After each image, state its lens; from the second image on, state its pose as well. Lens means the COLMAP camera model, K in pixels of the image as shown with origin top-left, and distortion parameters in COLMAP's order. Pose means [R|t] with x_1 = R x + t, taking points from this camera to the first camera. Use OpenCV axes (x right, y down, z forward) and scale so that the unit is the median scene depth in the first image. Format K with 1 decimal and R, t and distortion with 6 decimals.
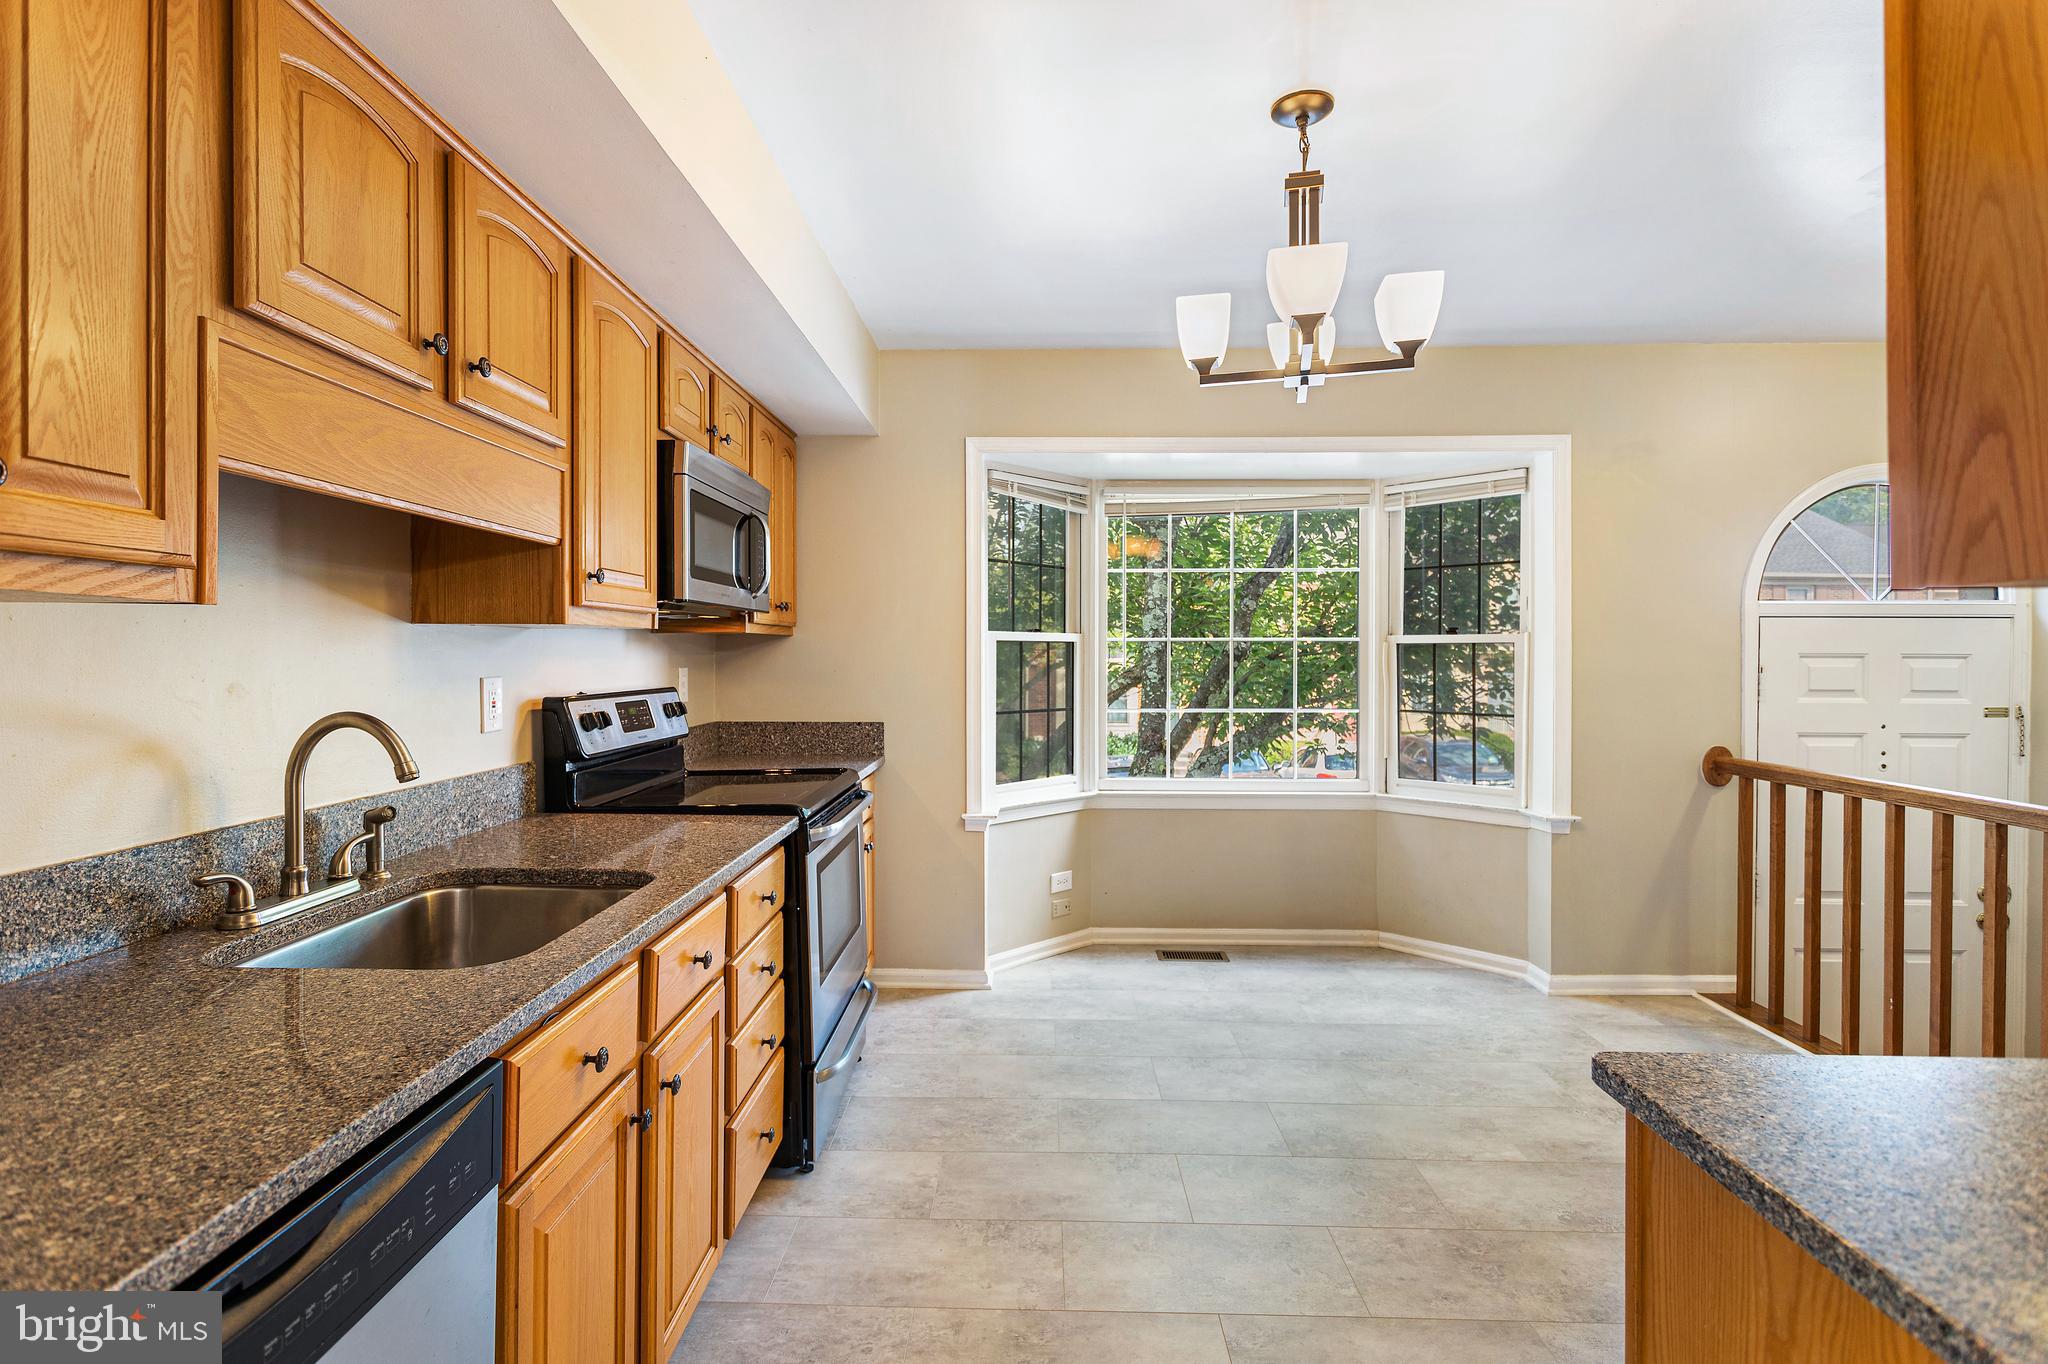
lens RADIAL K [[1008.3, 0, 983.6], [0, 1008.3, 665.6], [0, 0, 1]] dist [-0.006417, 0.003714]
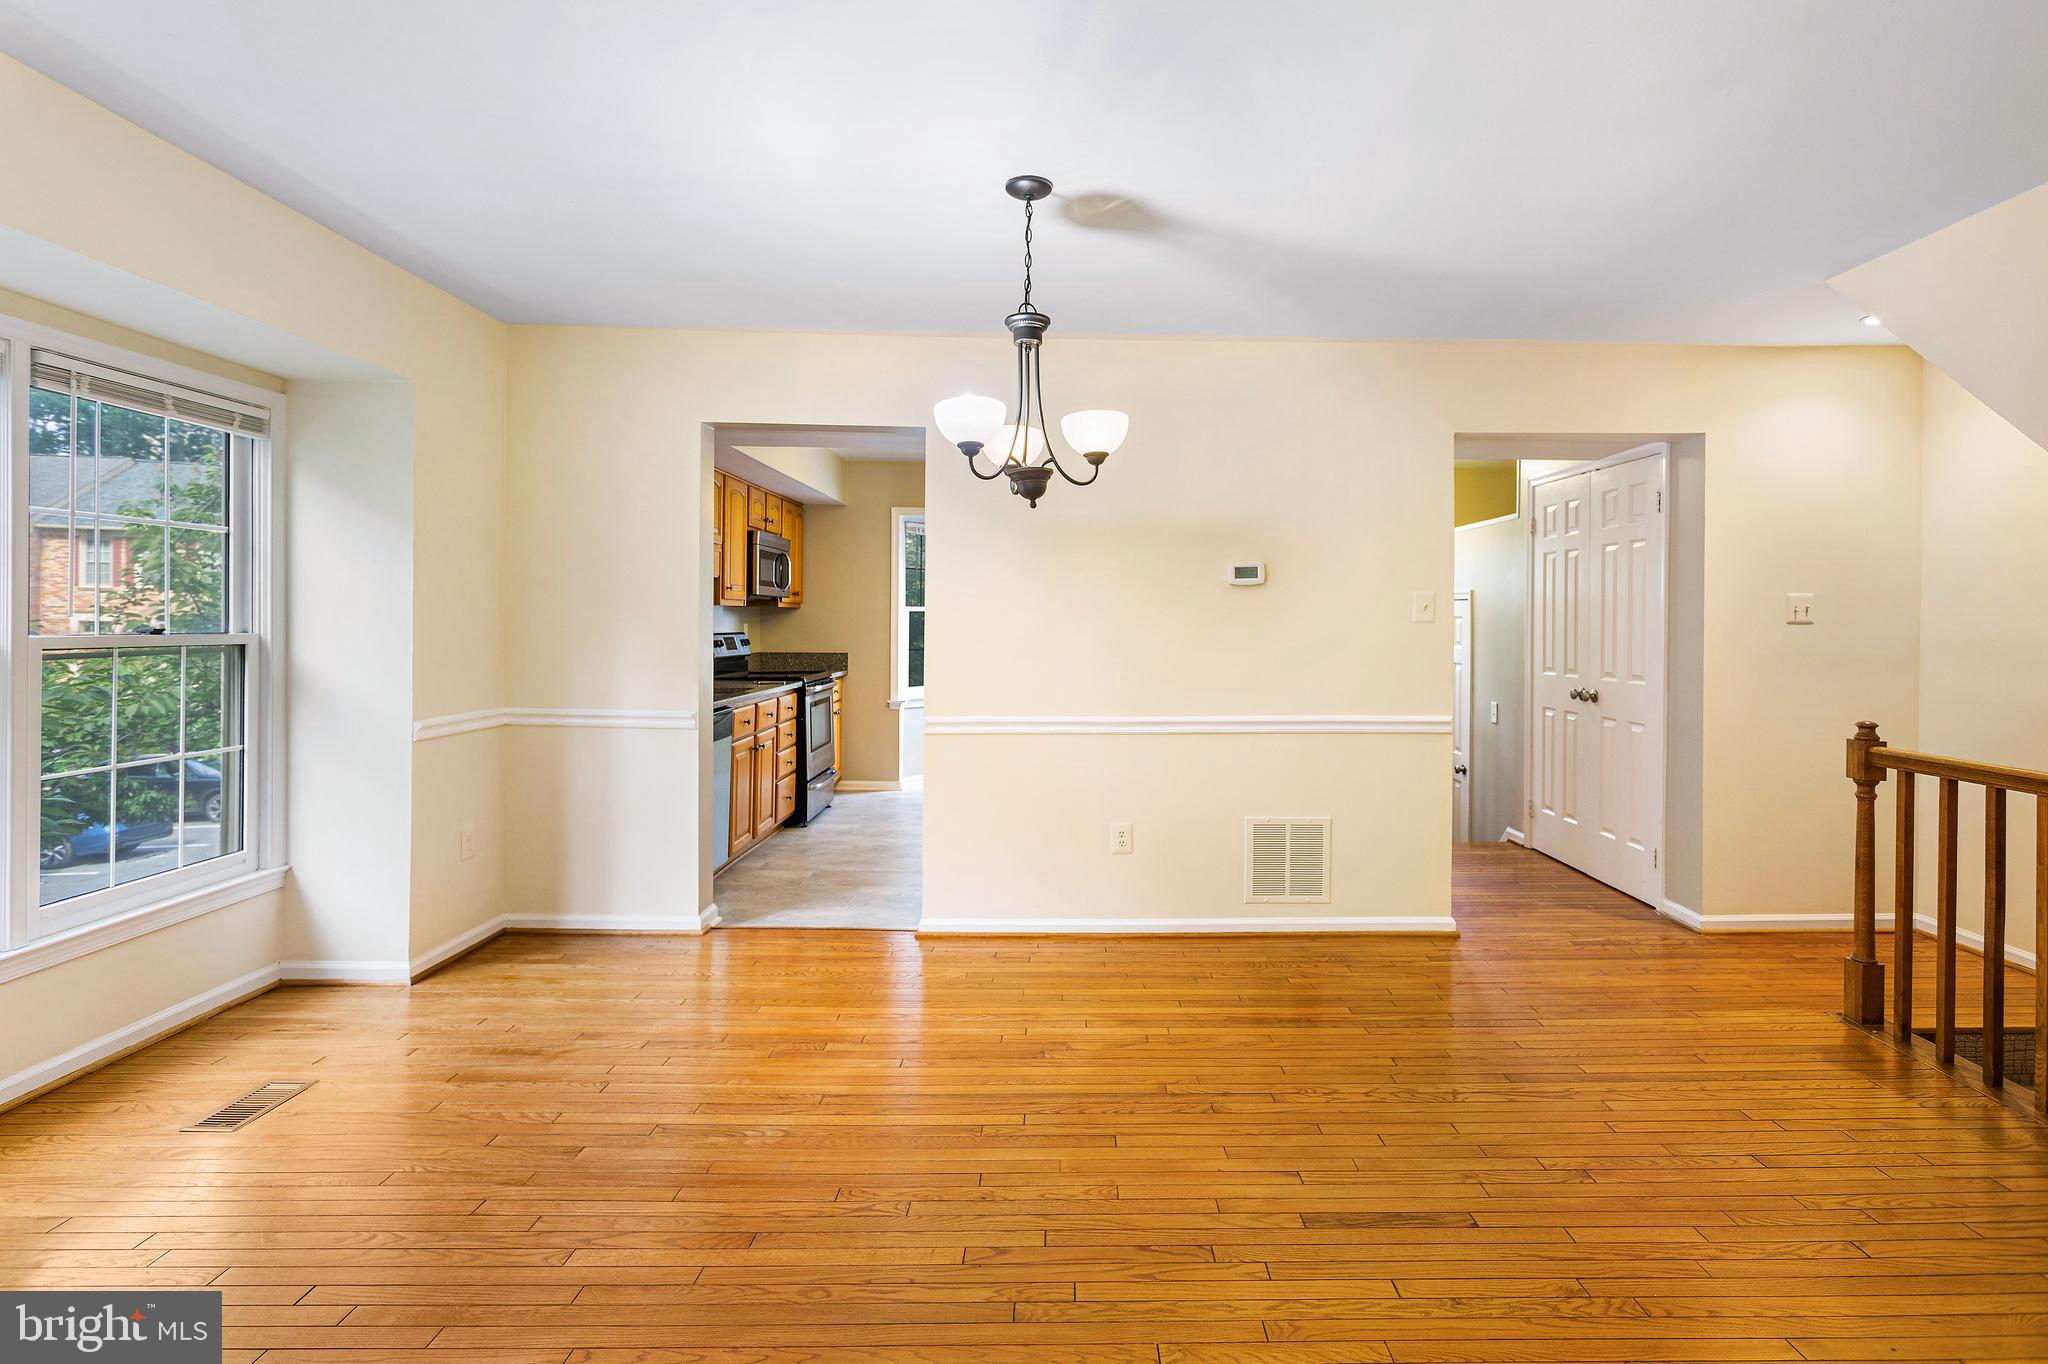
lens RADIAL K [[1067.7, 0, 1057.5], [0, 1067.7, 627.5], [0, 0, 1]] dist [-0.002265, 0.001254]
pose [[0.998766, 0.008799, 0.048870, 0.252427], [-0.008456, 0.999938, -0.007219, 0.023228], [-0.048931, 0.006797, 0.998779, -1.330769]]
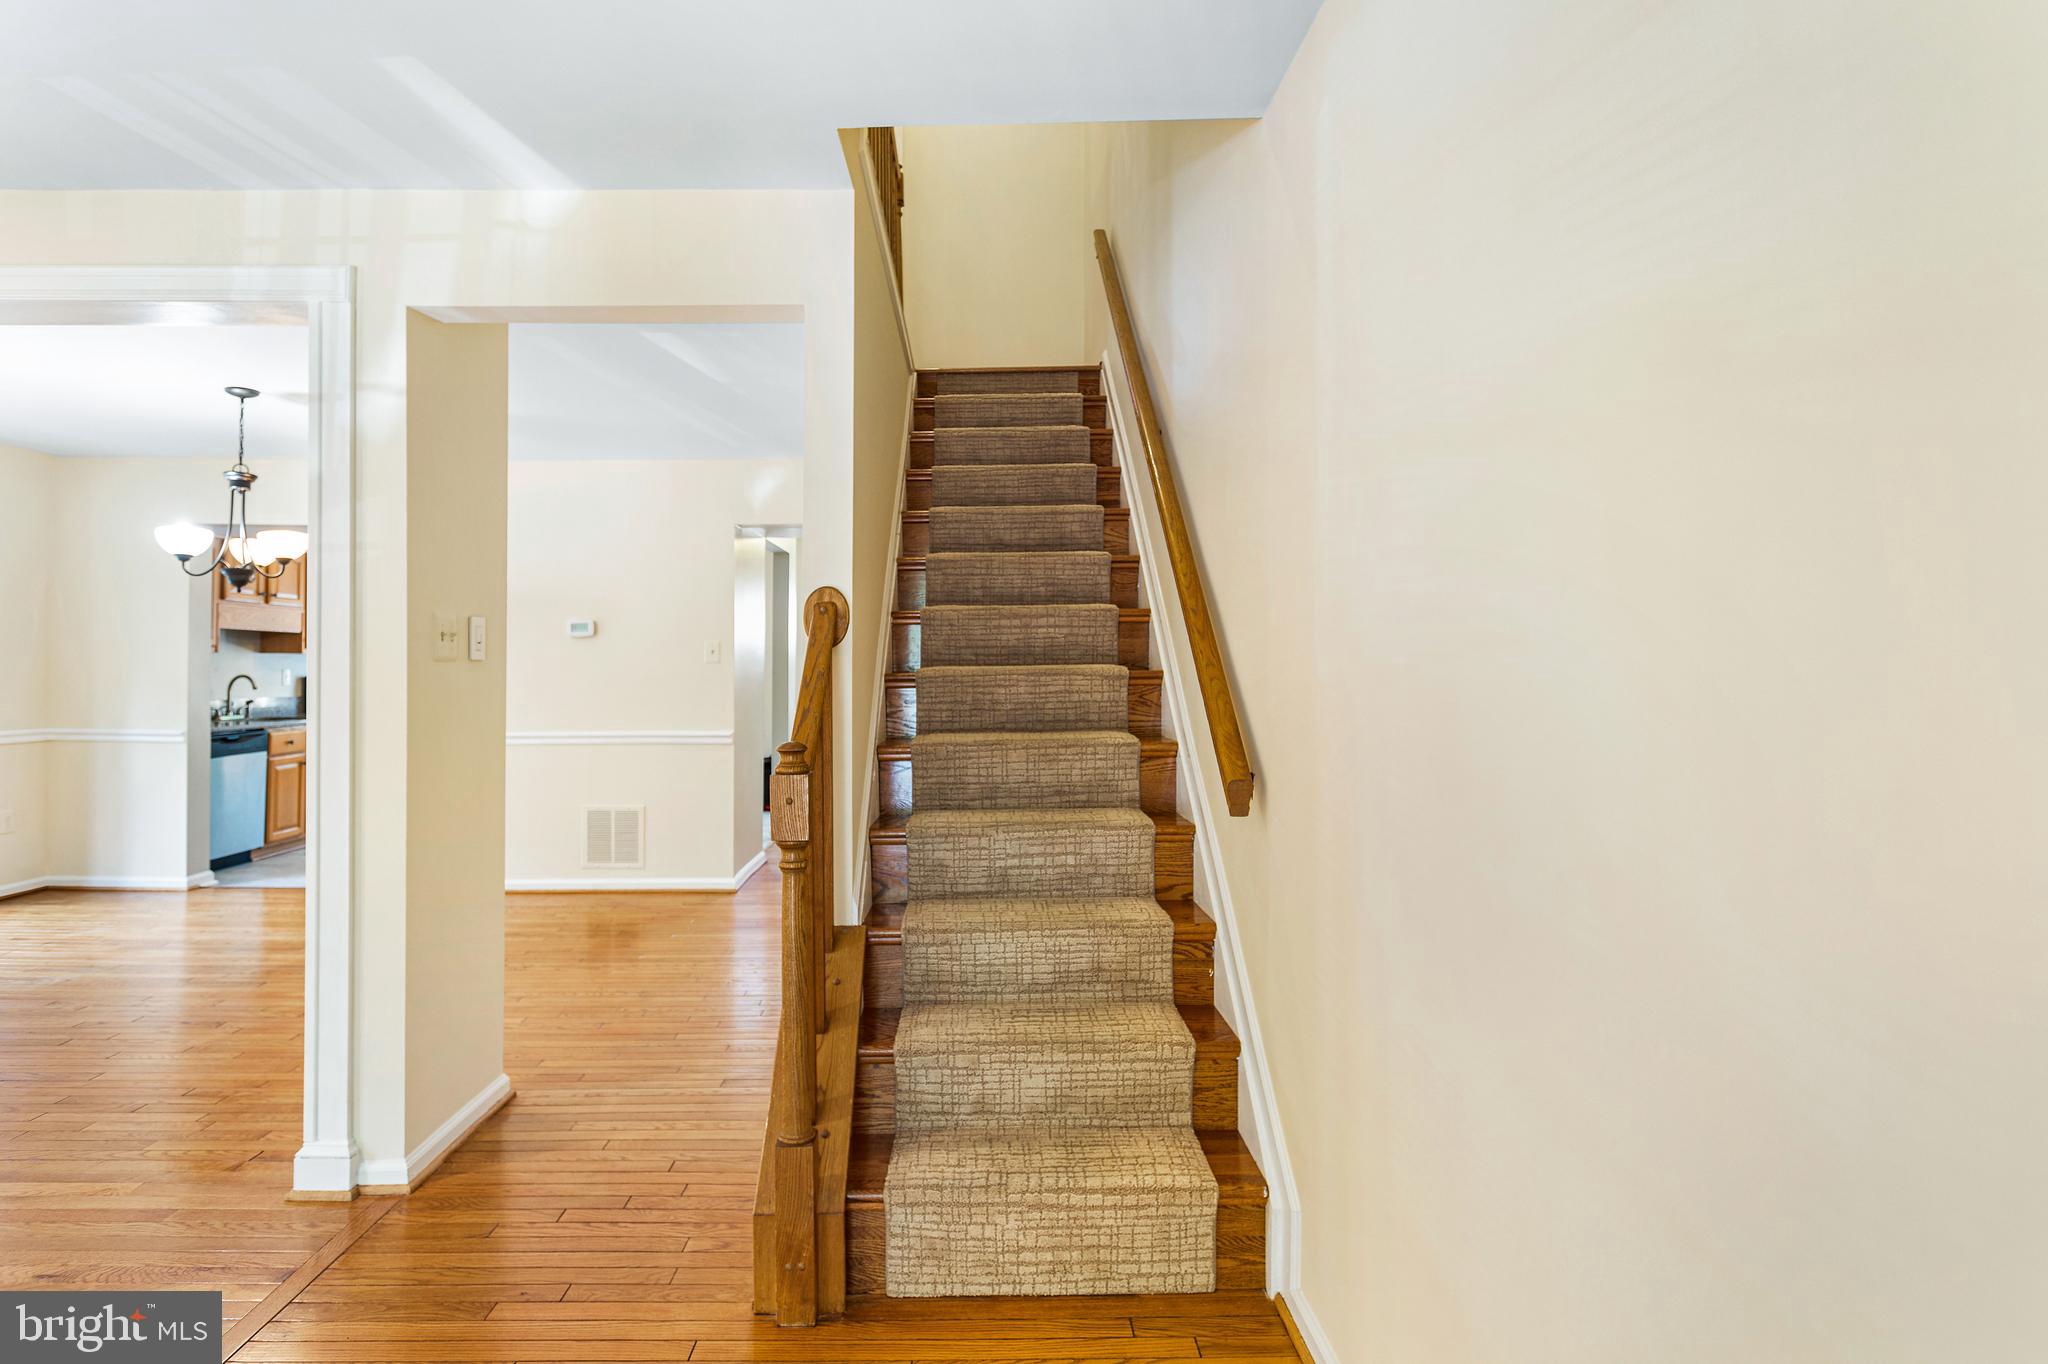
lens RADIAL K [[1067.7, 0, 961.9], [0, 1067.7, 651.4], [0, 0, 1]] dist [-0.002265, 0.001254]
pose [[0.999727, 0.002460, 0.023248, 1.212778], [-0.001905, 0.999713, -0.023874, 0.027405], [-0.023300, 0.023823, 0.999445, -1.885868]]
